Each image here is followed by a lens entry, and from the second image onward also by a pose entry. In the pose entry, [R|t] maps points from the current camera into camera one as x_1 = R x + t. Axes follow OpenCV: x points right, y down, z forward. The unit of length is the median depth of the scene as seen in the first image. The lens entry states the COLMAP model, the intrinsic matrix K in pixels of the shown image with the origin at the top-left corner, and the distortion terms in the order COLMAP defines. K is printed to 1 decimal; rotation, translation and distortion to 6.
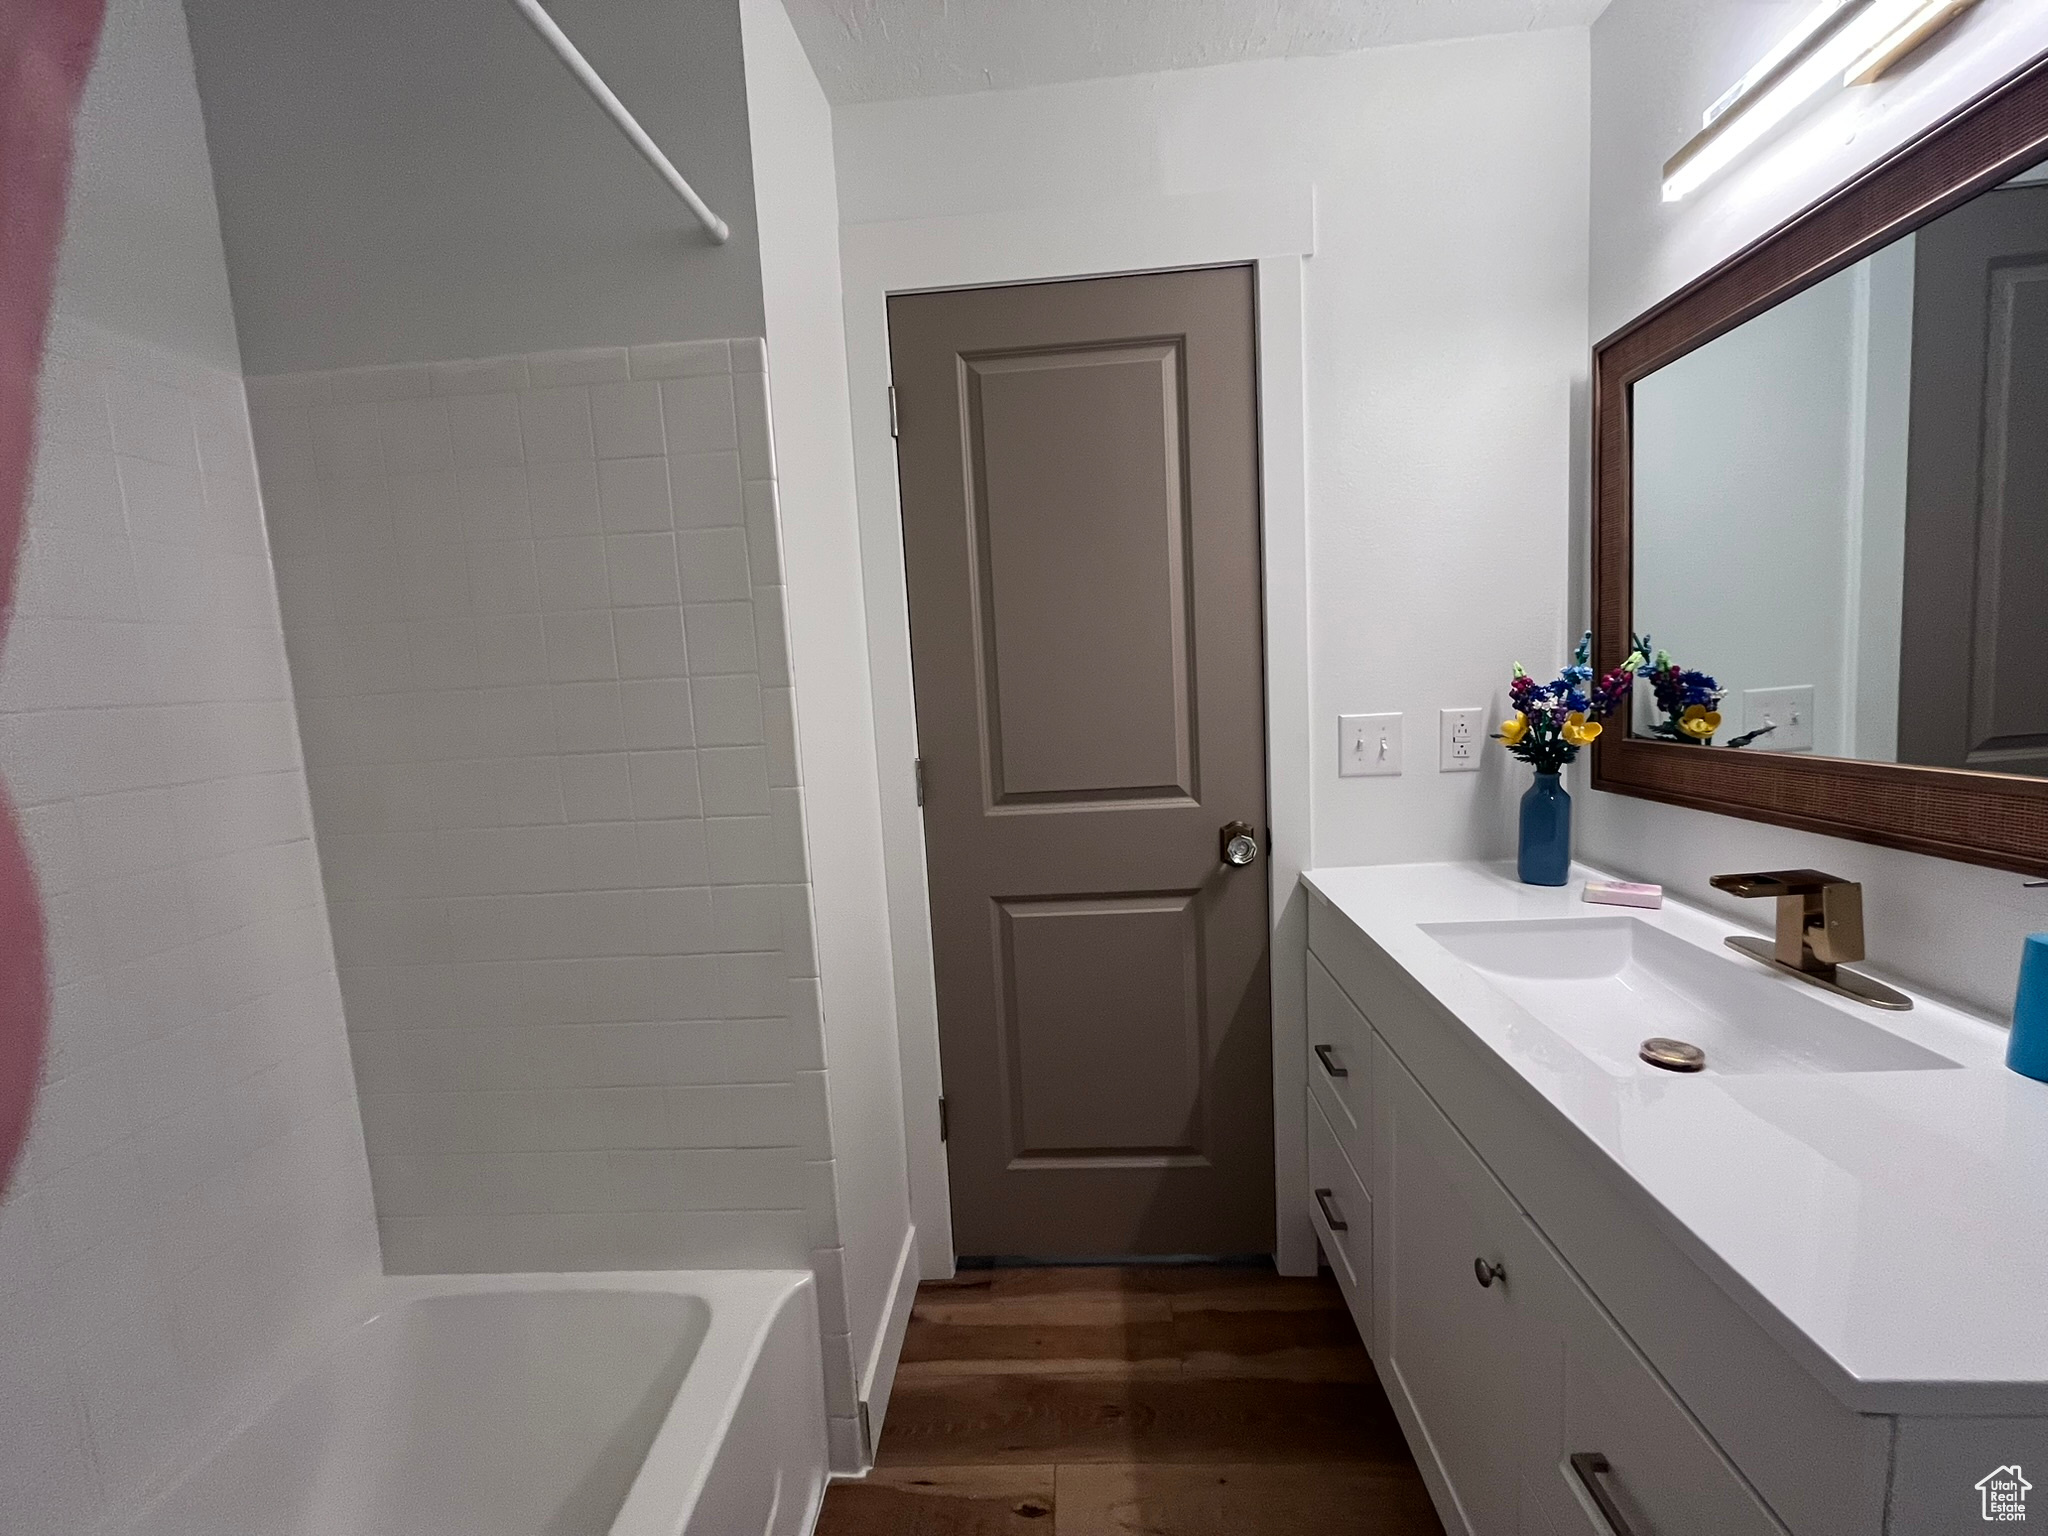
lens RADIAL K [[834.6, 0, 1019.7], [0, 834.6, 775.5], [0, 0, 1]] dist [-0.001564, -0.000742]
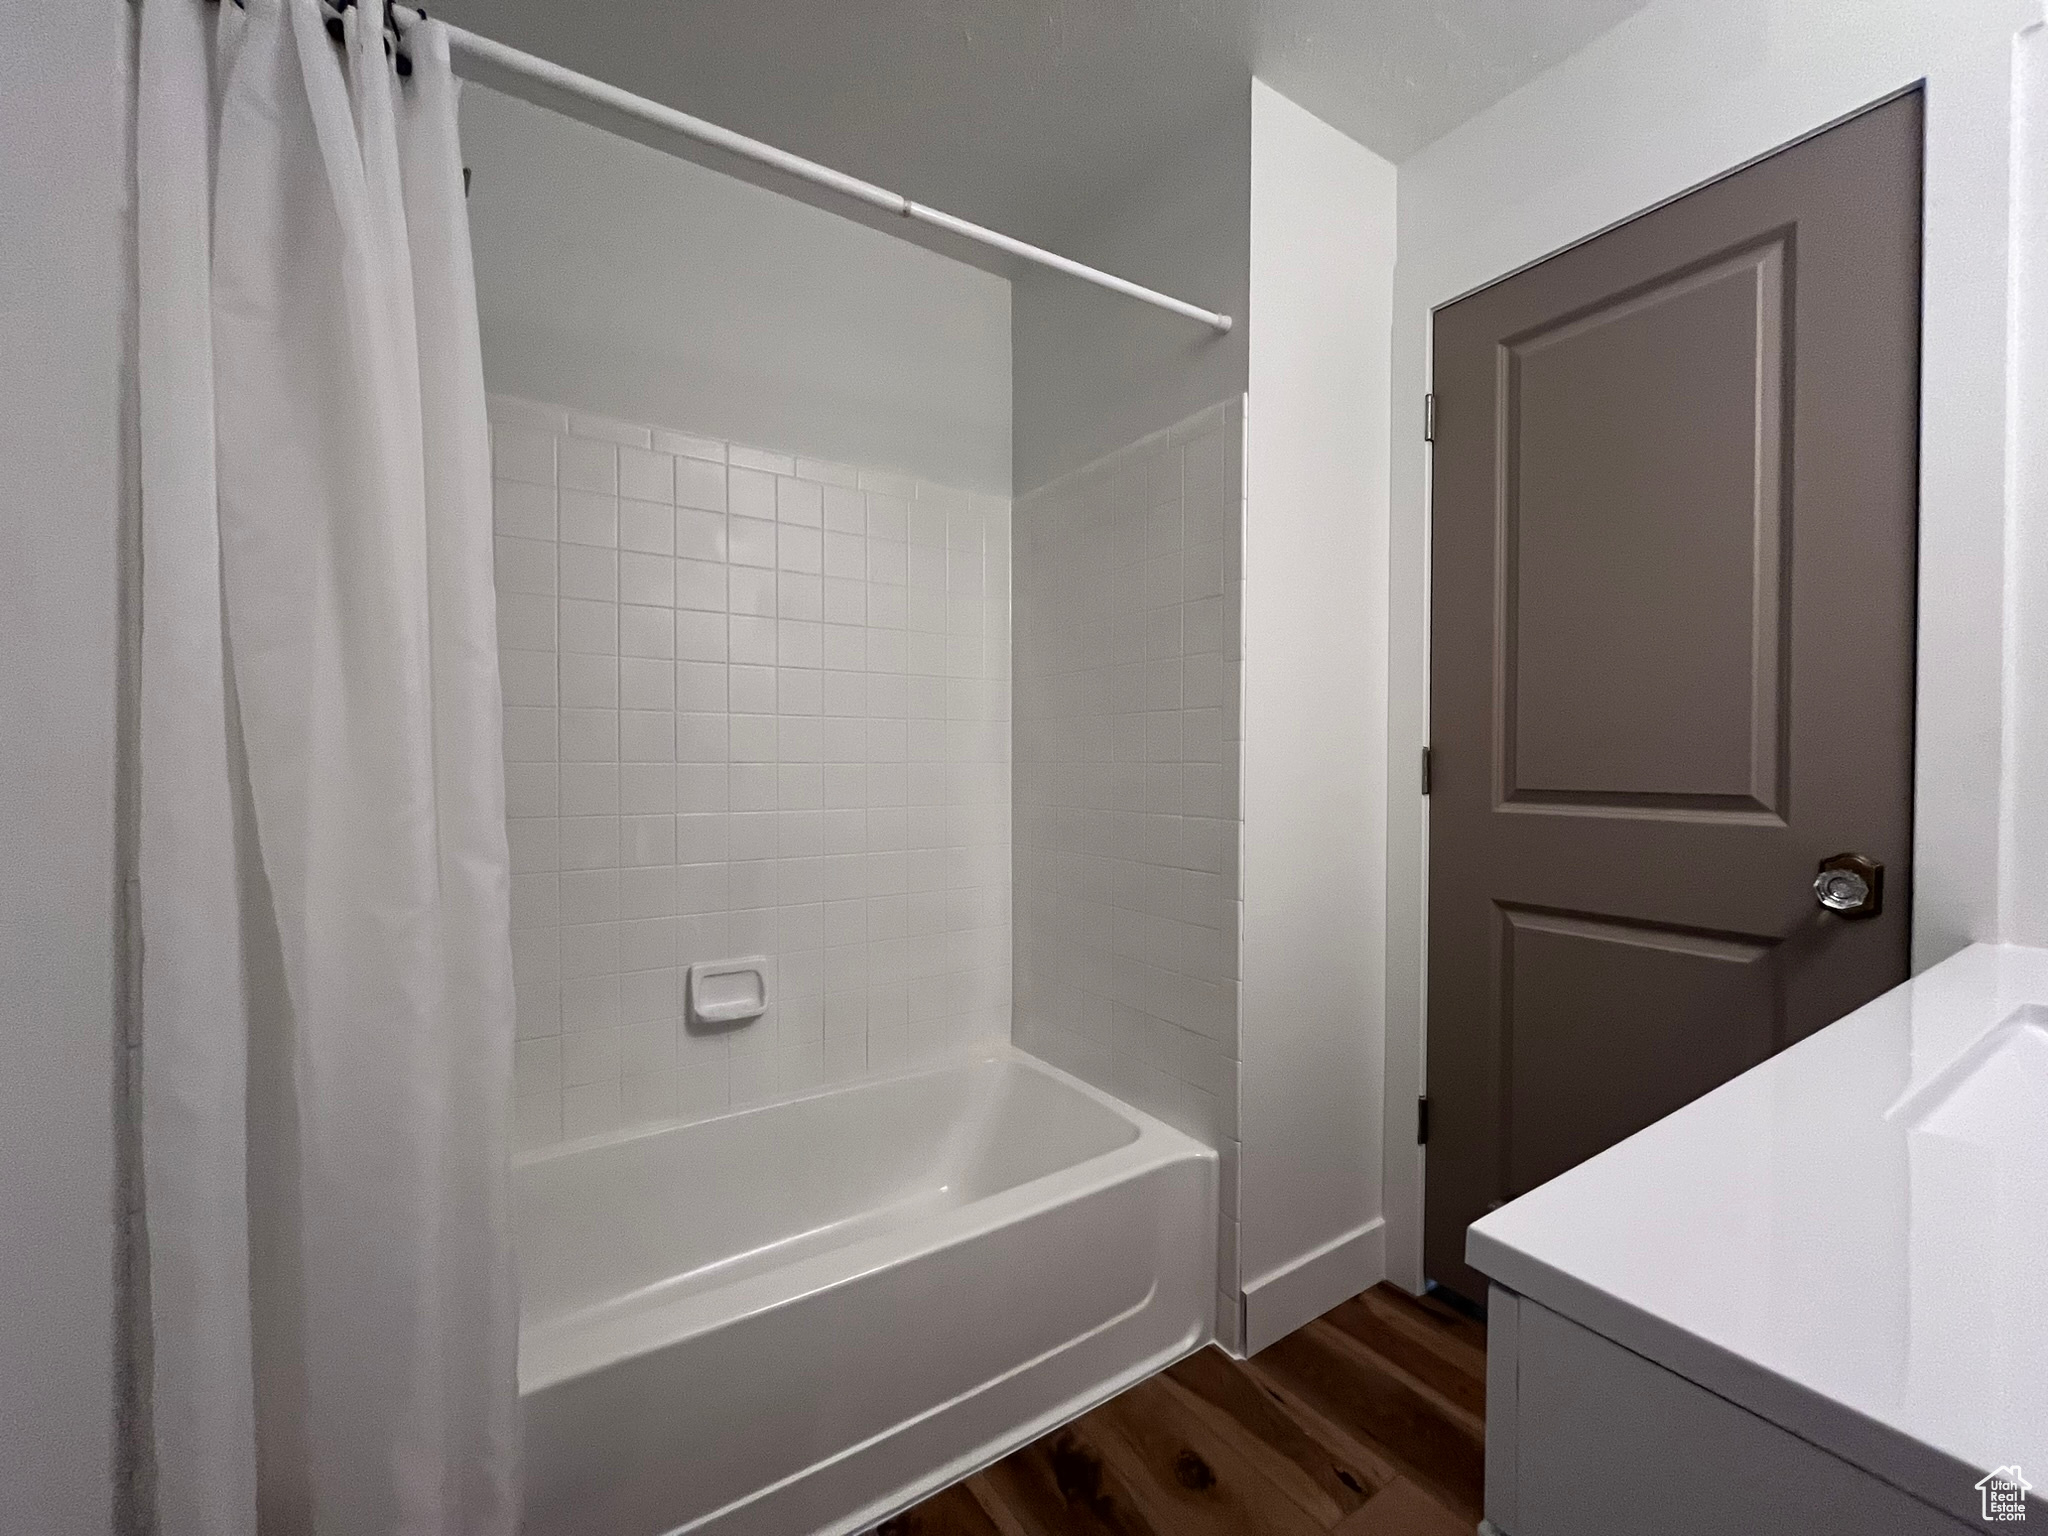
lens RADIAL K [[834.6, 0, 1019.7], [0, 834.6, 775.5], [0, 0, 1]] dist [-0.001564, -0.000742]
pose [[0.595746, 0.072233, -0.799919, 0.424303], [-0.131919, 0.991222, -0.008740, 0.093963], [0.792266, 0.110731, 0.600045, 0.003862]]
